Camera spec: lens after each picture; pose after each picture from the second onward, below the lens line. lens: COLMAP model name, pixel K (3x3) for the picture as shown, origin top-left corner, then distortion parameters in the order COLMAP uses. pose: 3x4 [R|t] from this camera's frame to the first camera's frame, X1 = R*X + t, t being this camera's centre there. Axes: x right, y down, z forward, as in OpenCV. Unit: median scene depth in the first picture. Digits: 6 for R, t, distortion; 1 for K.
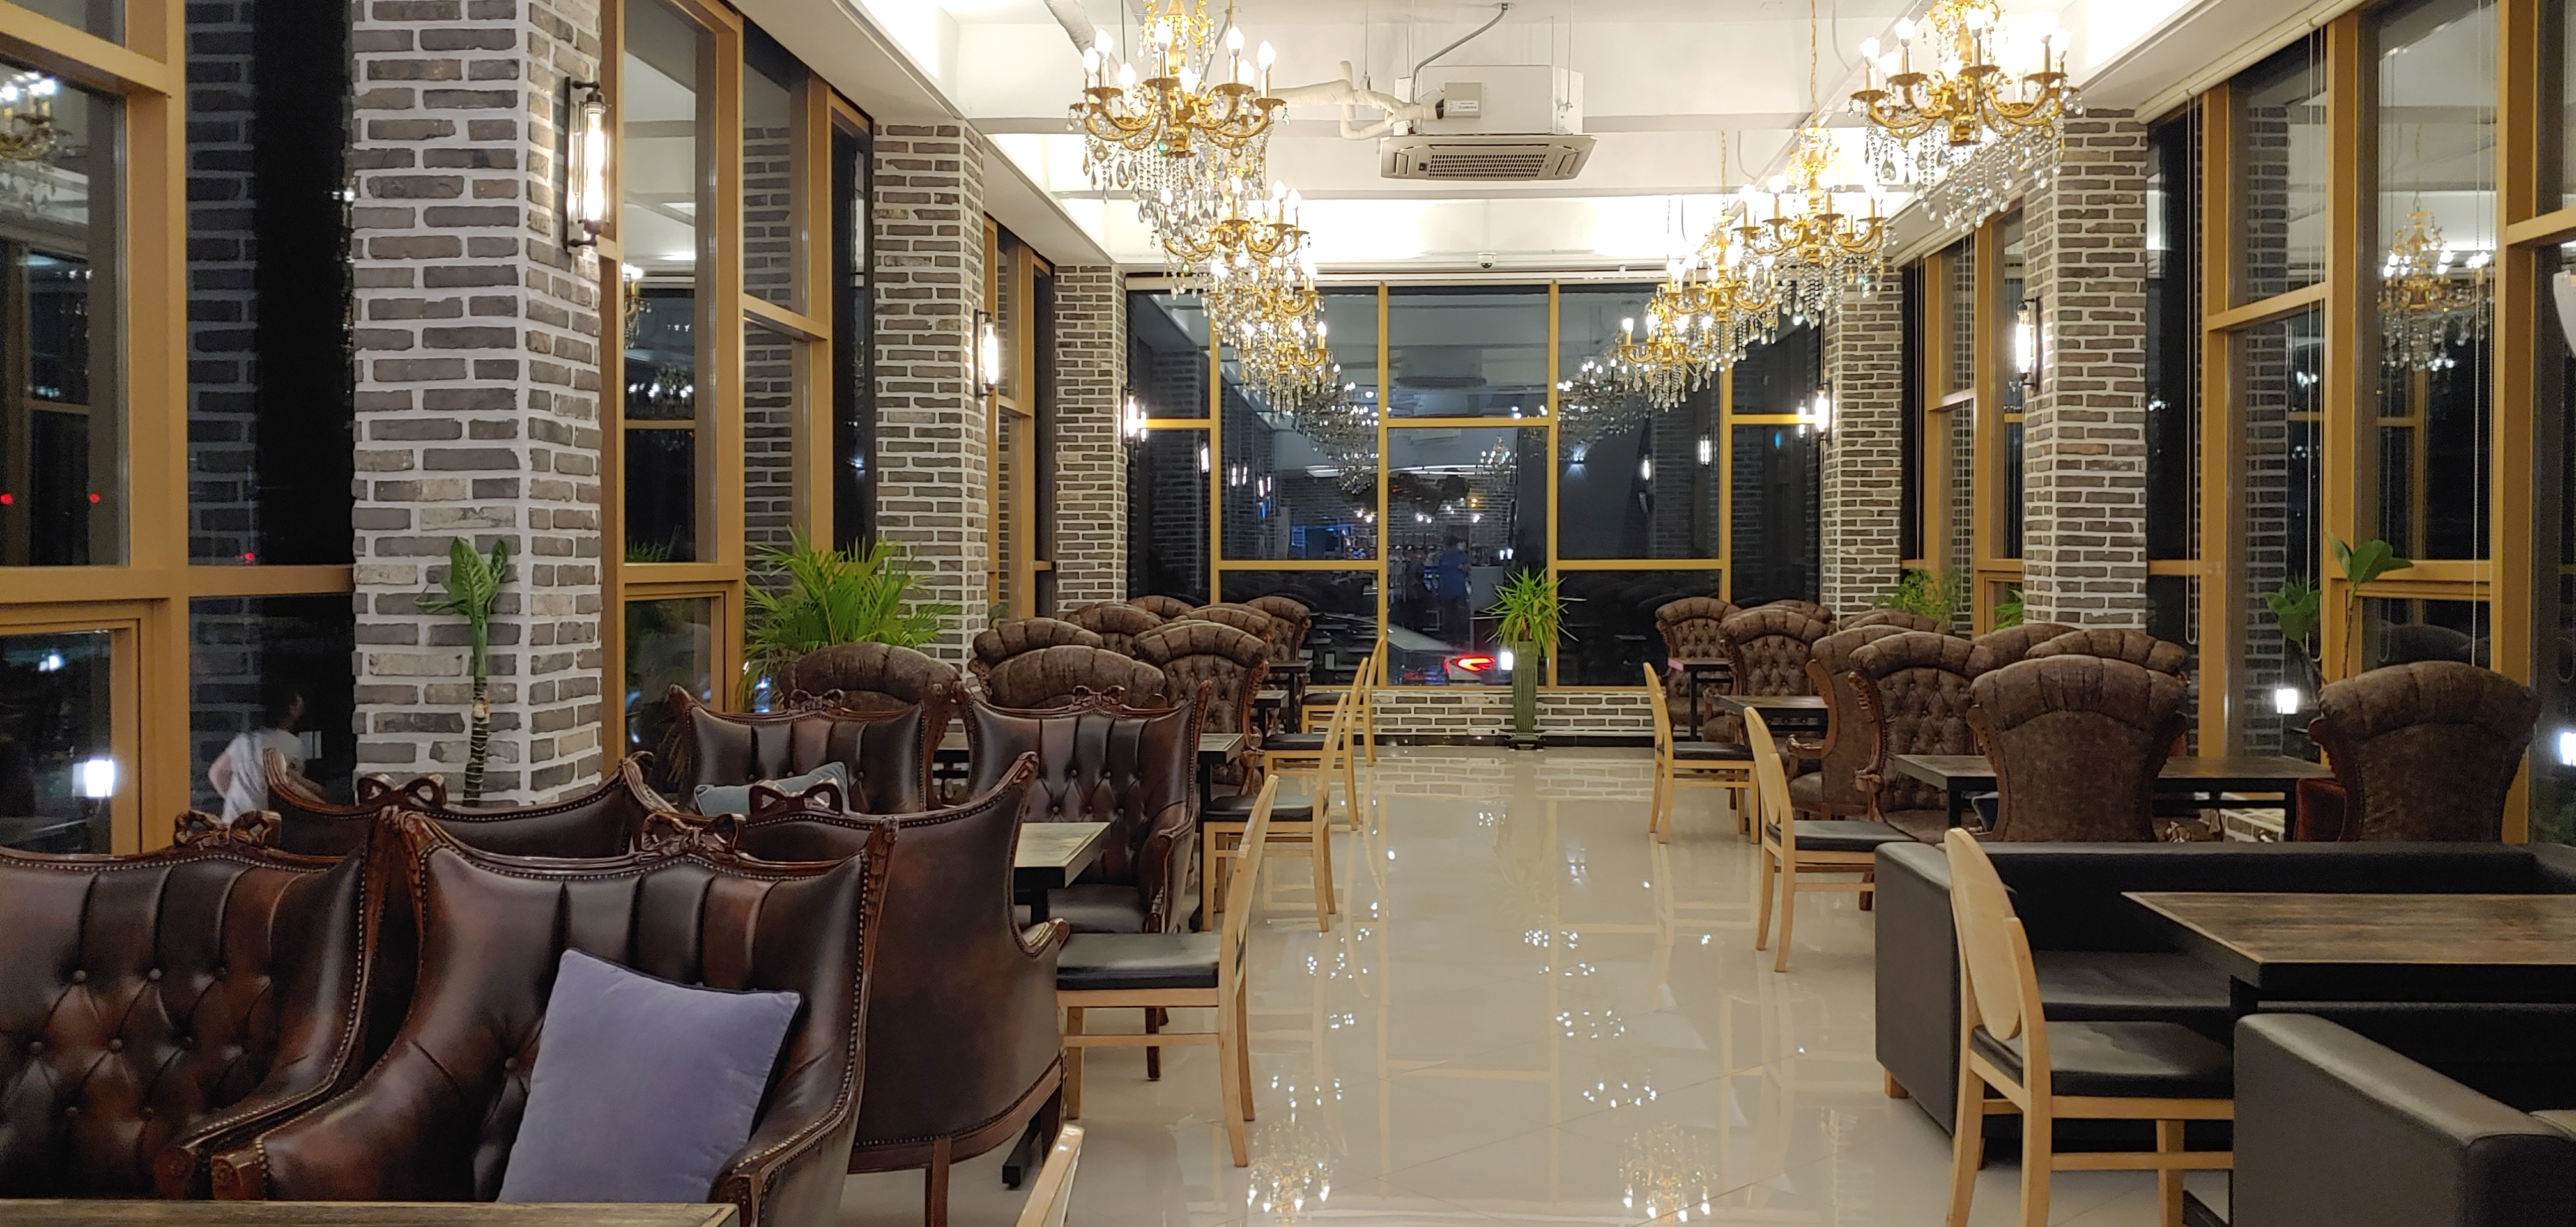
lens RADIAL K [[2003.2, 0, 1288.0], [0, 2003.2, 613.5], [0, 0, 1]] dist [0.003888, 0.000887]
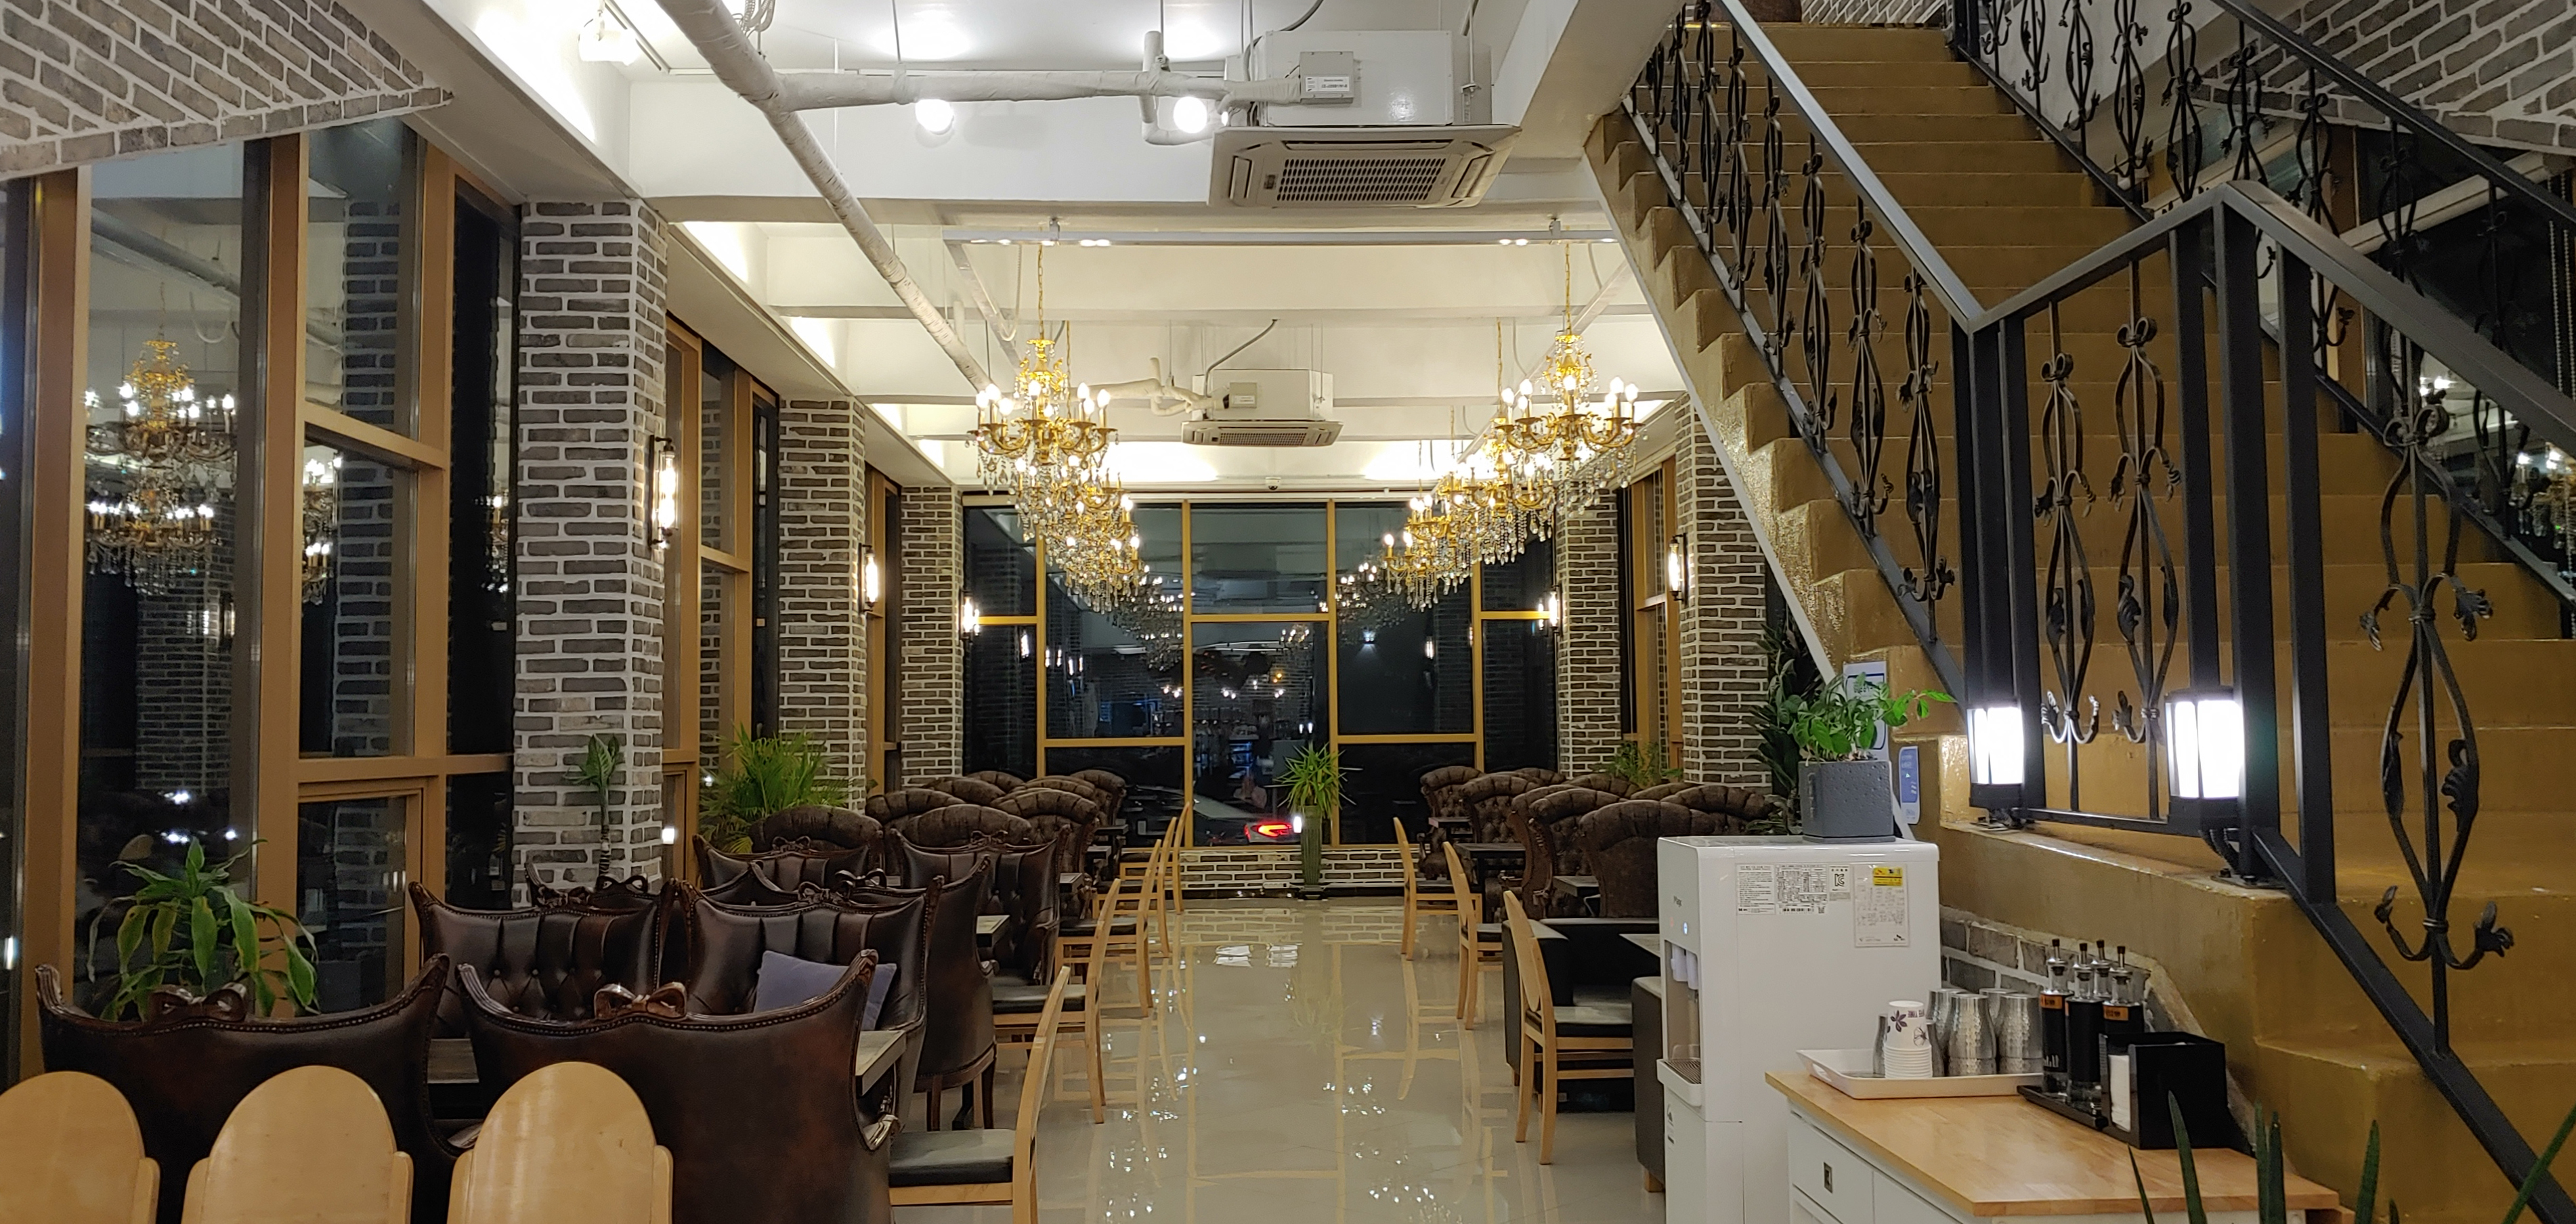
lens RADIAL K [[2129.3, 0, 1288.0], [0, 2129.3, 612.0], [0, 0, 1]] dist [0.263535, -1.197579]
pose [[0.995616, -0.005157, 0.093390, -0.015251], [0.012925, 0.996485, -0.082768, 0.006319], [-0.092635, 0.083612, 0.992183, -0.364659]]
